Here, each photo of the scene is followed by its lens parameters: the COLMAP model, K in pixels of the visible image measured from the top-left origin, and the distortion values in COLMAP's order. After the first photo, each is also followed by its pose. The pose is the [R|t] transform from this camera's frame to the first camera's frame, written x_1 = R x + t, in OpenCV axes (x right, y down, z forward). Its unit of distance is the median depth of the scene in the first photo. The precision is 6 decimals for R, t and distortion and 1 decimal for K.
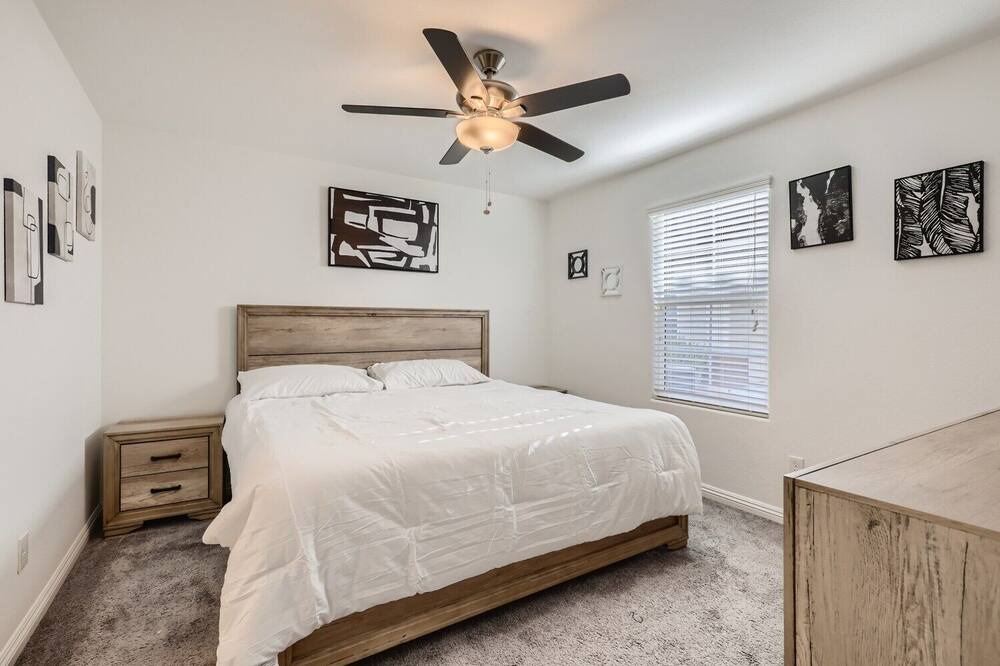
lens RADIAL K [[458.3, 0, 496.9], [0, 458.3, 331.7], [0, 0, 1]] dist [0.001661, 0.001646]
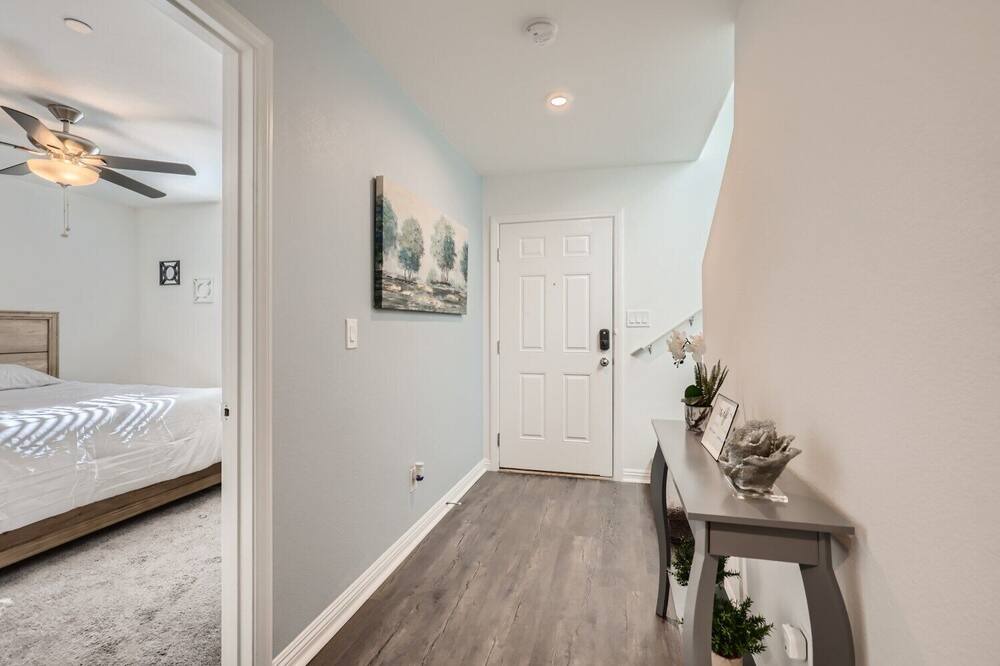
lens RADIAL K [[458.3, 0, 496.9], [0, 458.3, 331.7], [0, 0, 1]] dist [0.001661, 0.001646]
pose [[0.723115, -0.004554, 0.690713, -0.034916], [0.010982, 0.999928, -0.004904, 0.017992], [-0.690640, 0.011132, 0.723113, -0.680444]]
